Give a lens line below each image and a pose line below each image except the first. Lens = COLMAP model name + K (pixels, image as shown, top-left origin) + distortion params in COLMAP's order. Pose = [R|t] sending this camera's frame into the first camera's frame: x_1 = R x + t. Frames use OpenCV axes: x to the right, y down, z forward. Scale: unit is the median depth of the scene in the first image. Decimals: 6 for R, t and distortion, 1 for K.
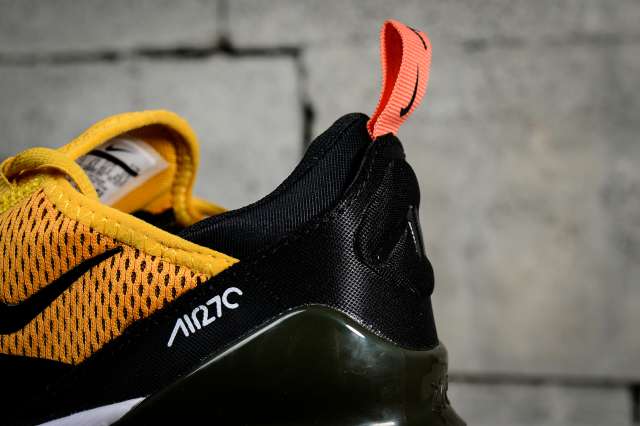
lens RADIAL K [[1153.1, 0, 351.4], [0, 1153.1, 241.0], [0, 0, 1]] dist [-0.006815, -0.148192]
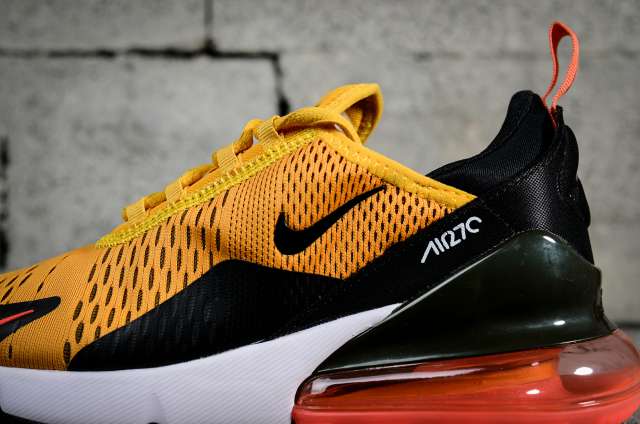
lens RADIAL K [[1008.8, 0, 320.0], [0, 1008.8, 212.0], [0, 0, 1]] dist [-0.052022, -0.029240]
pose [[0.973044, 0.008065, 0.230479, -0.526572], [-0.001127, 0.999543, -0.030218, 0.068156], [-0.230617, 0.029144, 0.972608, -0.073378]]
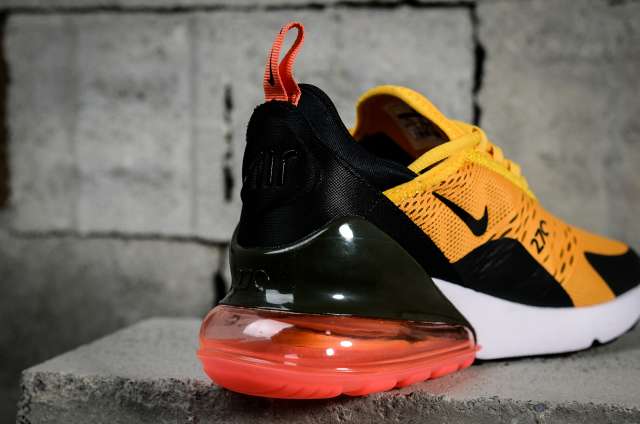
lens RADIAL K [[1008.8, 0, 320.0], [0, 1008.8, 212.0], [0, 0, 1]] dist [-0.052022, -0.029240]
pose [[0.999956, -0.004641, 0.008172, -0.489729], [0.003909, 0.996158, 0.087483, -0.070817], [-0.008547, -0.087447, 0.996133, -0.287147]]
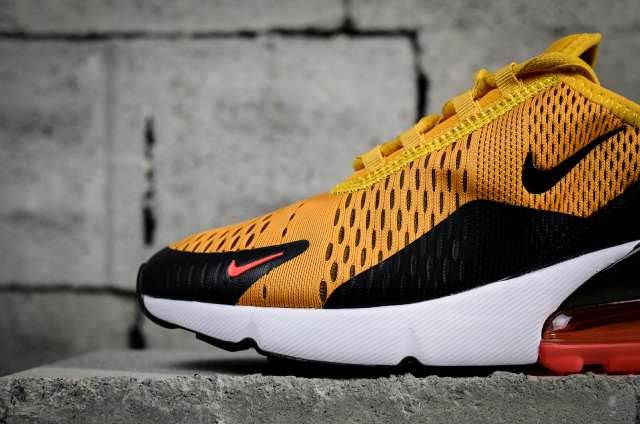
lens RADIAL K [[1008.8, 0, 320.0], [0, 1008.8, 212.0], [0, 0, 1]] dist [-0.052022, -0.029240]
pose [[0.981188, -0.004882, 0.192995, -0.766704], [0.012094, 0.999271, -0.036211, 0.140969], [-0.192678, 0.037864, 0.980531, -0.064491]]
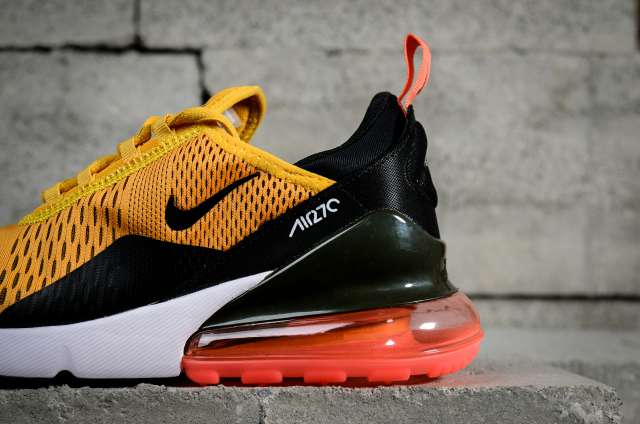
lens RADIAL K [[1008.8, 0, 320.0], [0, 1008.8, 212.0], [0, 0, 1]] dist [-0.052022, -0.029240]
pose [[0.963057, 0.002122, 0.269289, -0.481836], [0.001273, 0.999922, -0.012430, 0.074066], [-0.269295, 0.012314, 0.962979, -0.317238]]
